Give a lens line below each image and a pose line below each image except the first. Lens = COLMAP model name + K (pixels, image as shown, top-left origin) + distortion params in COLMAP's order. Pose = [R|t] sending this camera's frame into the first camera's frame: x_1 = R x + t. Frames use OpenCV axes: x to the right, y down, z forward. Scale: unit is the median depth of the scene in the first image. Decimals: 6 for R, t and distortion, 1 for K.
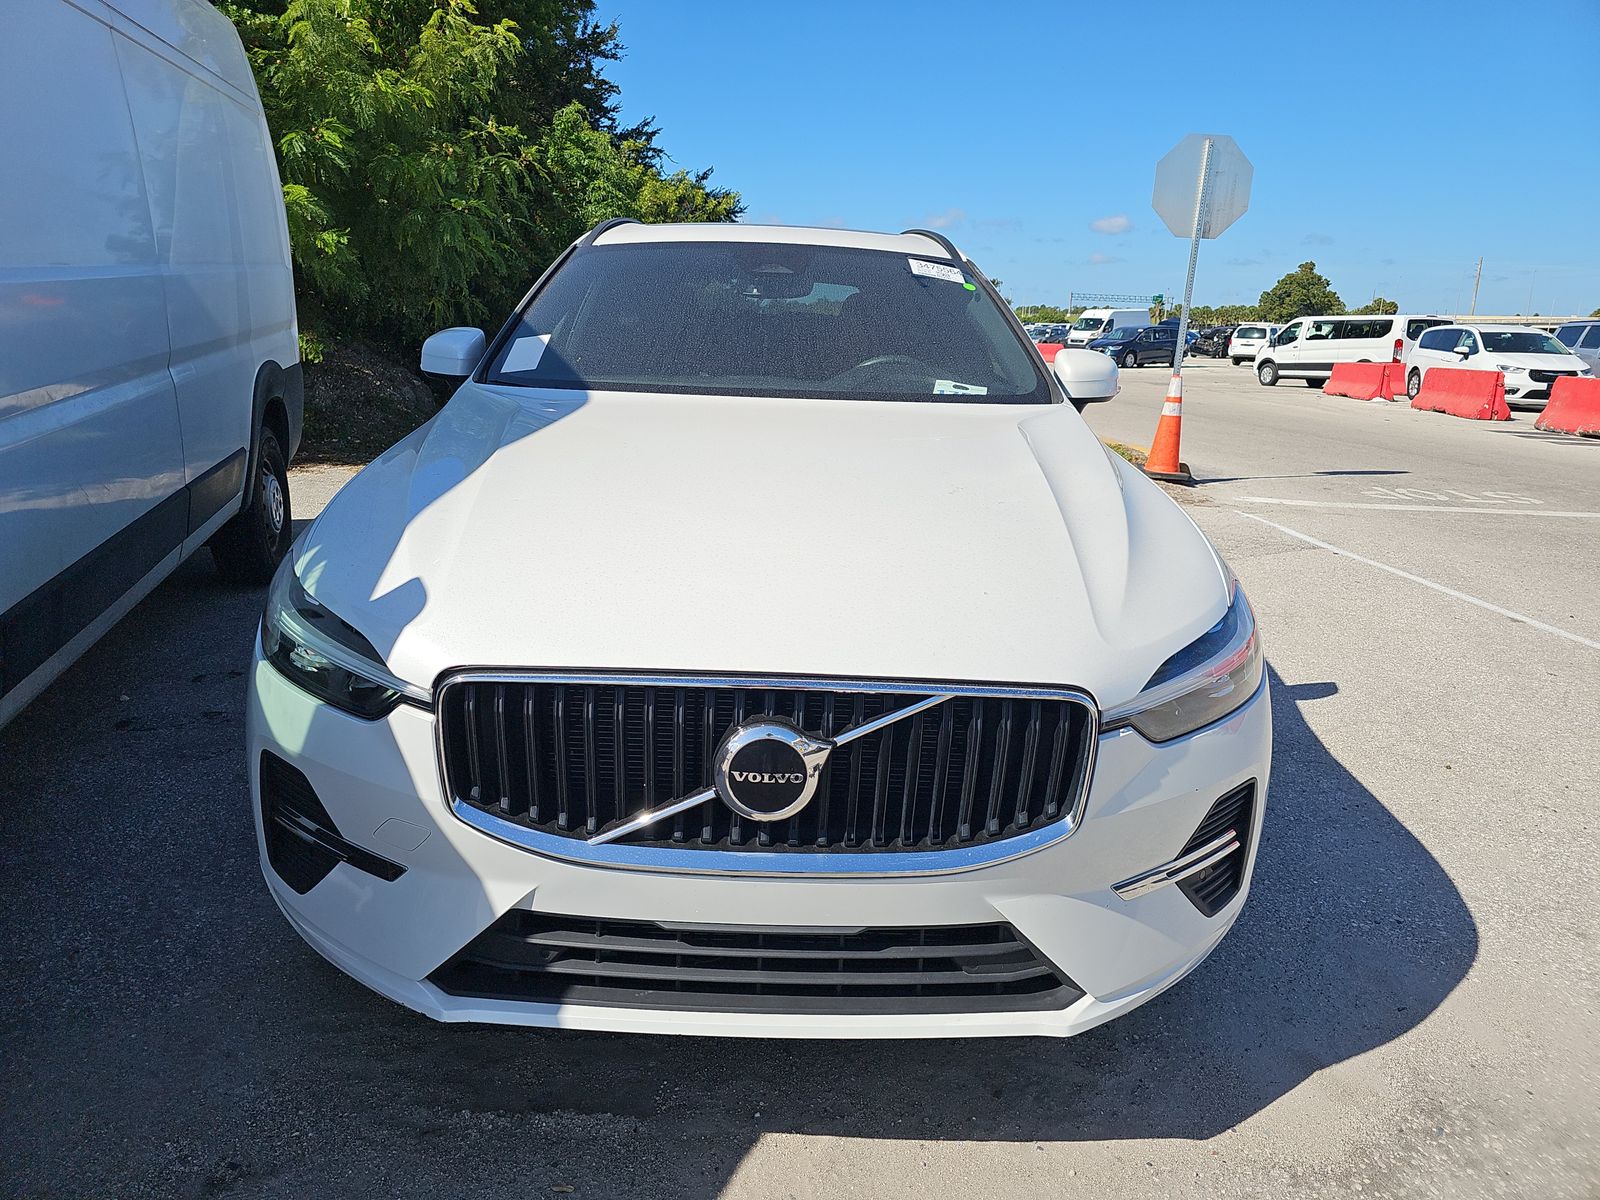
lens RADIAL K [[1080.8, 0, 797.1], [0, 1080.8, 603.5], [0, 0, 1]] dist [0.060051, -0.056895]
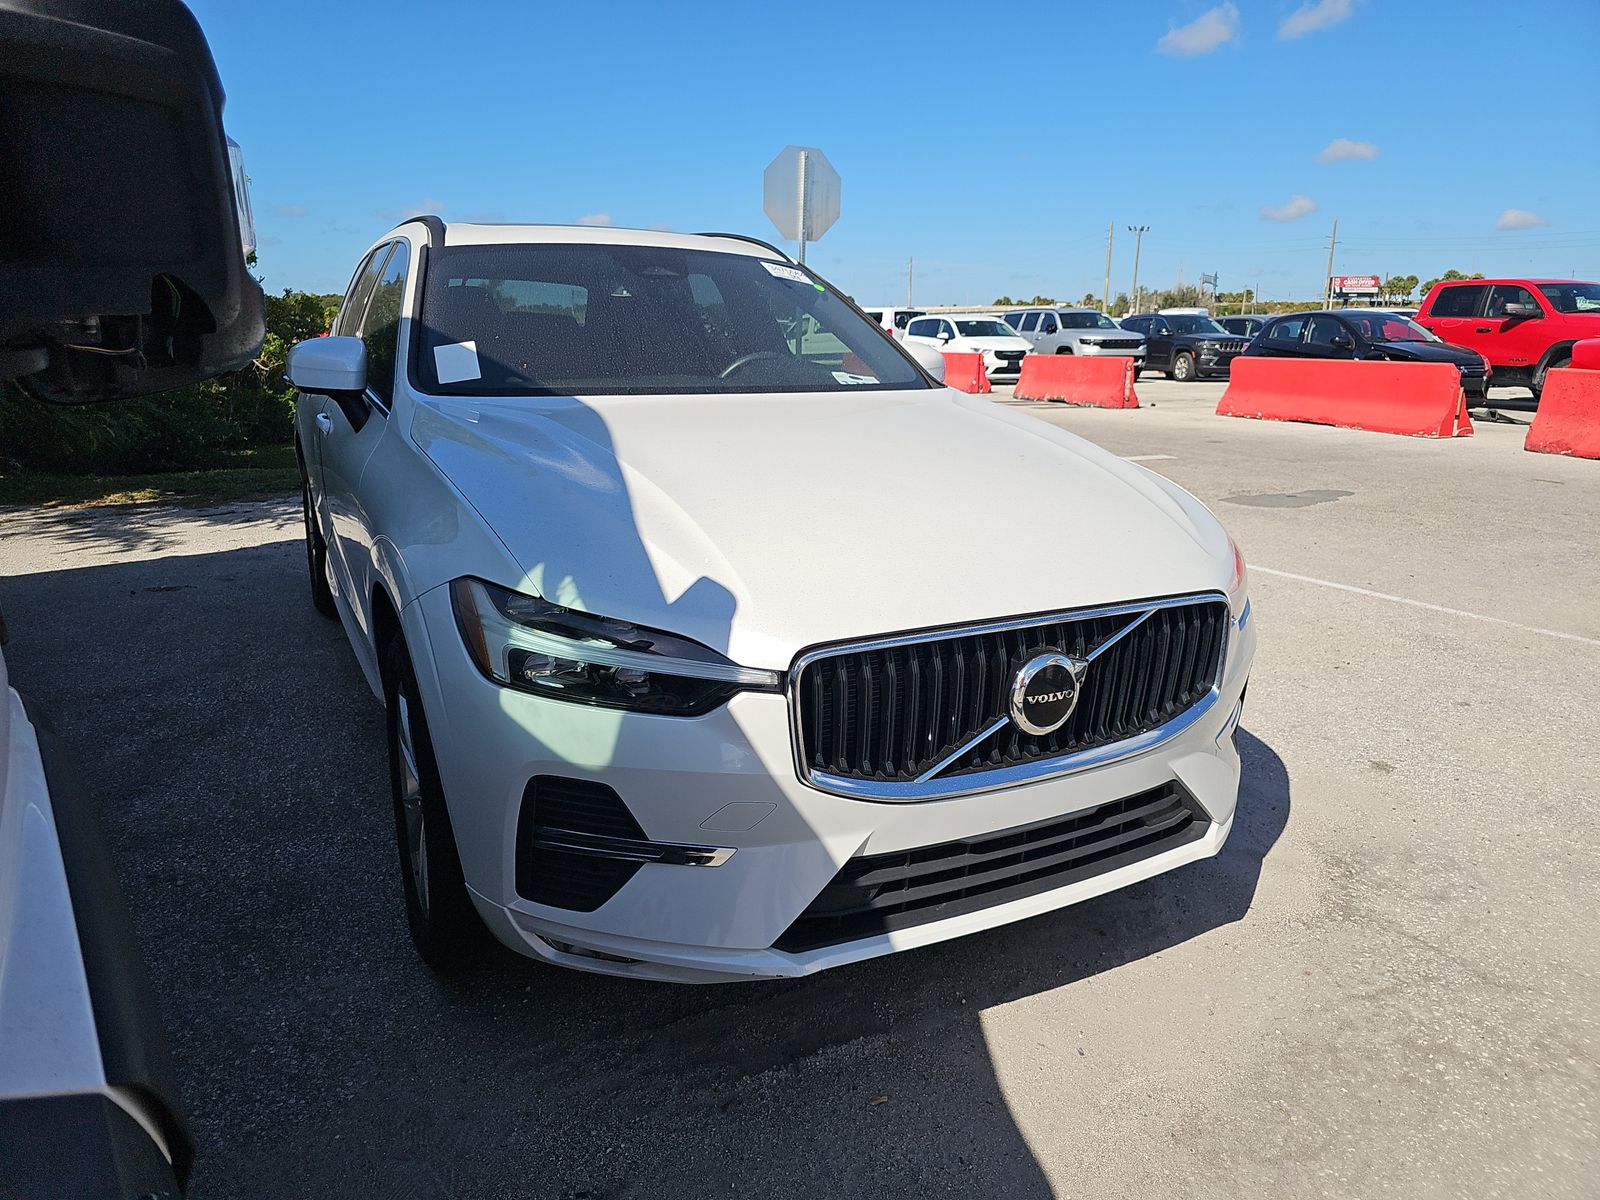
lens RADIAL K [[1092.5, 0, 793.7], [0, 1092.5, 620.8], [0, 0, 1]] dist [0.062906, -0.049261]
pose [[0.883705, -0.142305, 0.445886, -0.465969], [0.134471, 0.989688, 0.049351, -0.013926], [-0.448311, 0.016347, 0.893728, 0.011673]]
